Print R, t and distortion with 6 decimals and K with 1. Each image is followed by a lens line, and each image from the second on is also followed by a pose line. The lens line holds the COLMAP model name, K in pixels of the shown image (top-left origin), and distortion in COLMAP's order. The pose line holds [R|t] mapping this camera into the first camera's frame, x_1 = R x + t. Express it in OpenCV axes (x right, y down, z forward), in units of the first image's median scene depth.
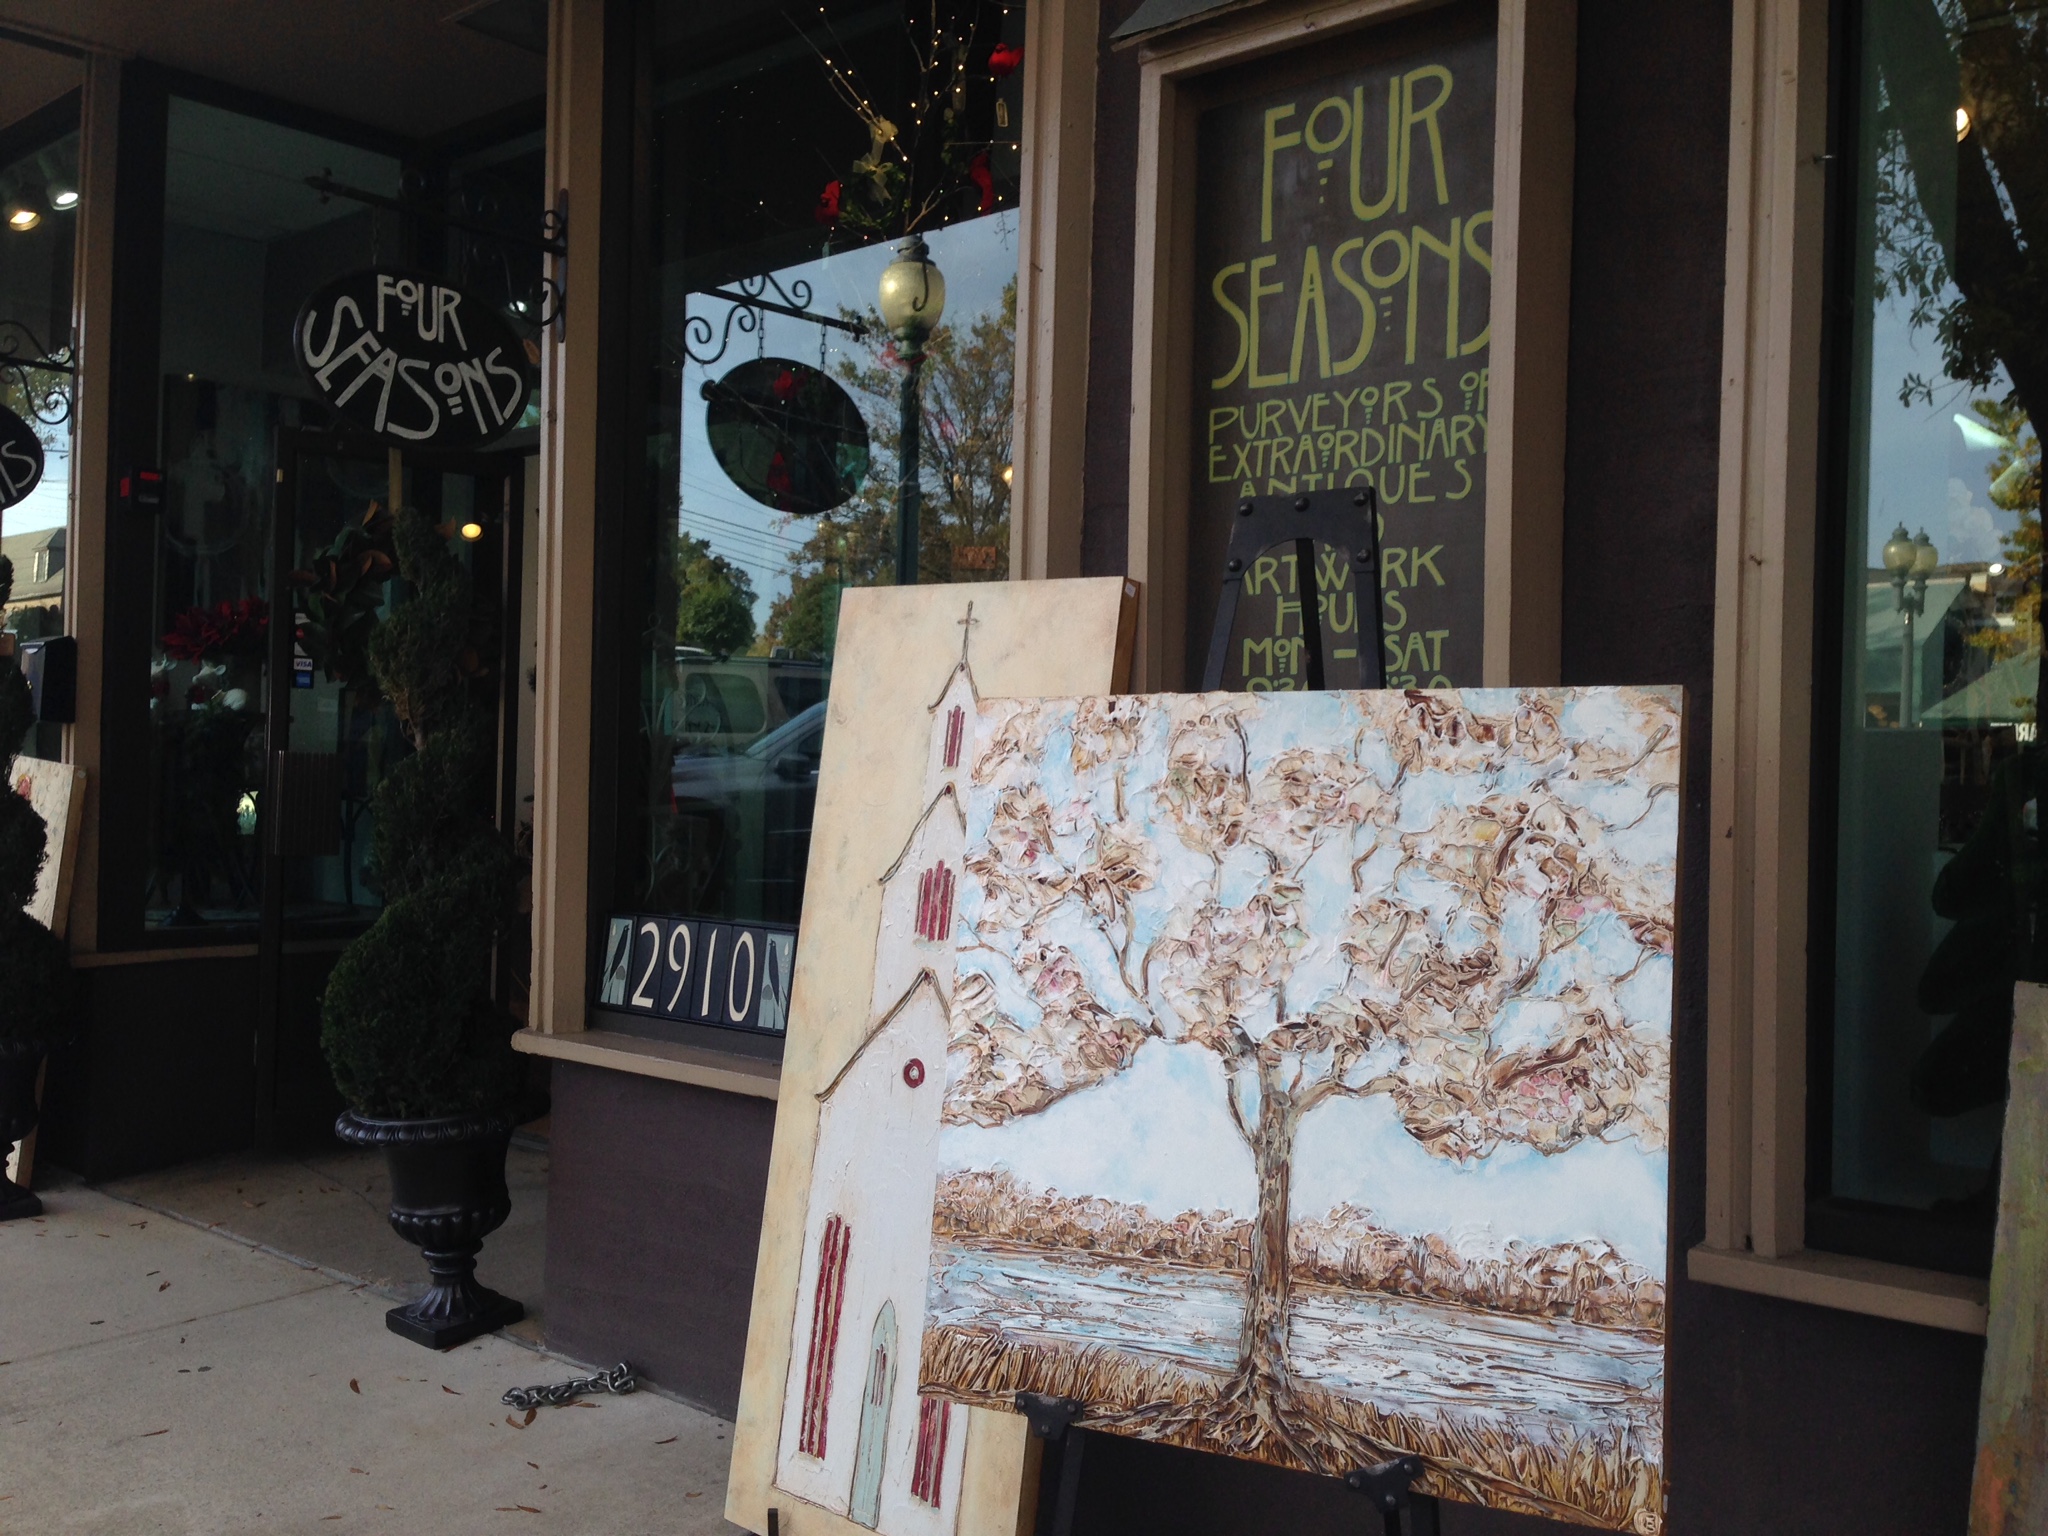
lens RADIAL K [[1924.7, 0, 1020.3], [0, 1924.7, 754.6], [0, 0, 1]] dist [0.075482, 0.000000]
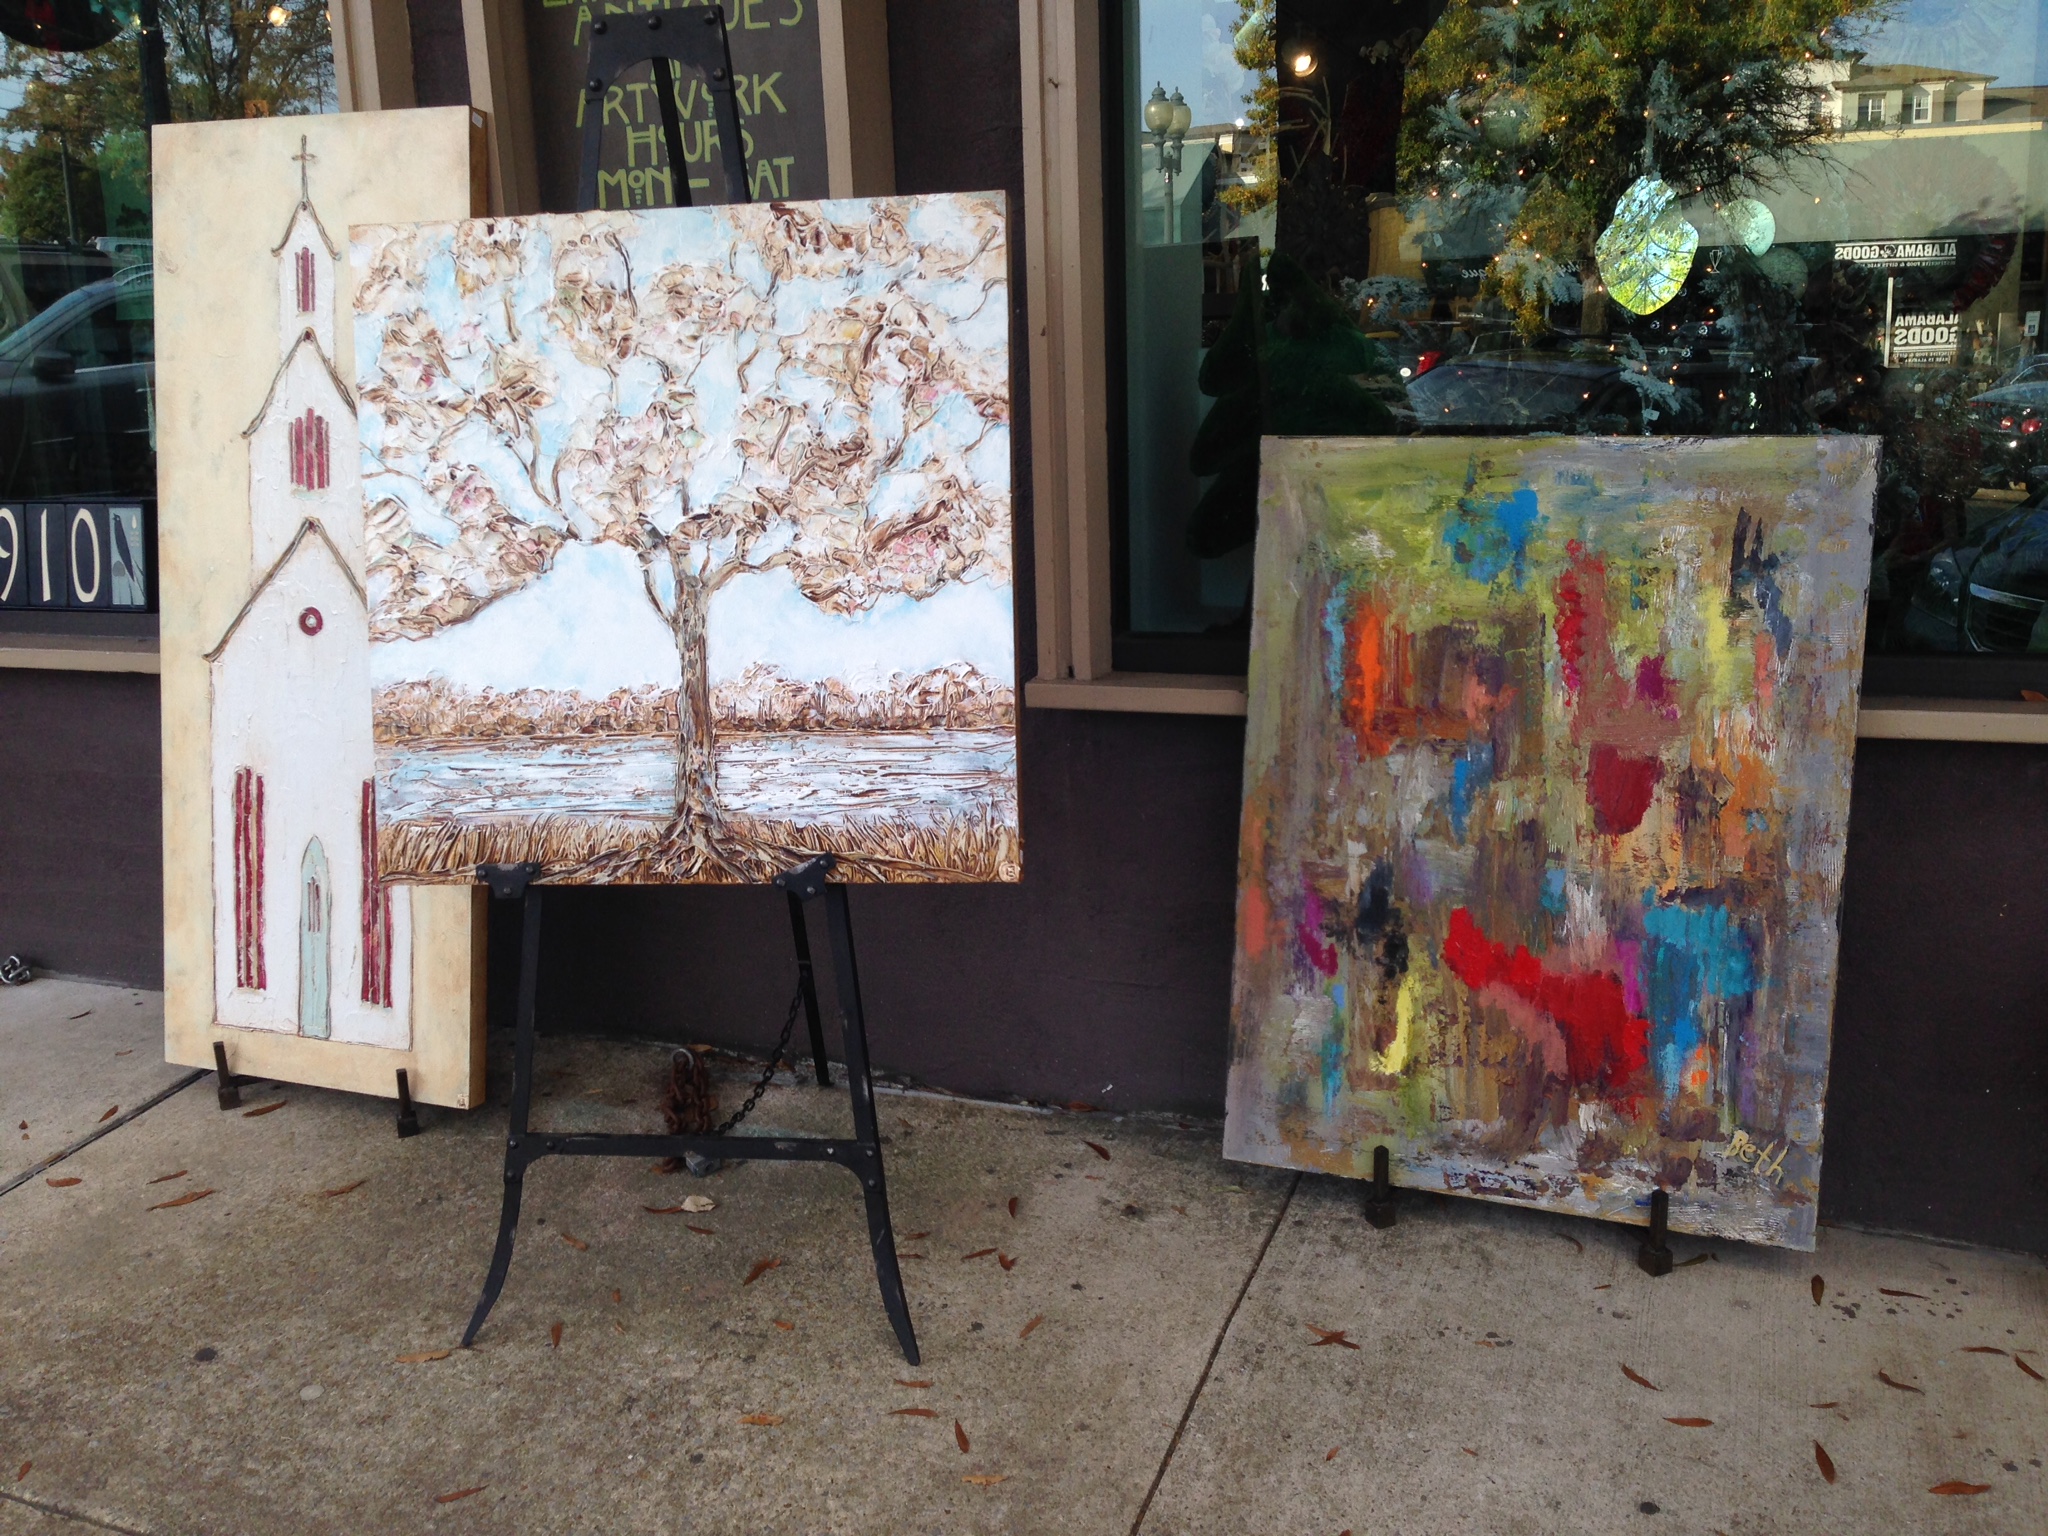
lens RADIAL K [[1924.7, 0, 1018.6], [0, 1924.7, 778.6], [0, 0, 1]] dist [0.075482, 0.000000]
pose [[0.938496, -0.120990, 0.323399, -0.062484], [0.046715, 0.972479, 0.228260, 0.037575], [-0.342116, -0.199114, 0.918319, -0.125645]]
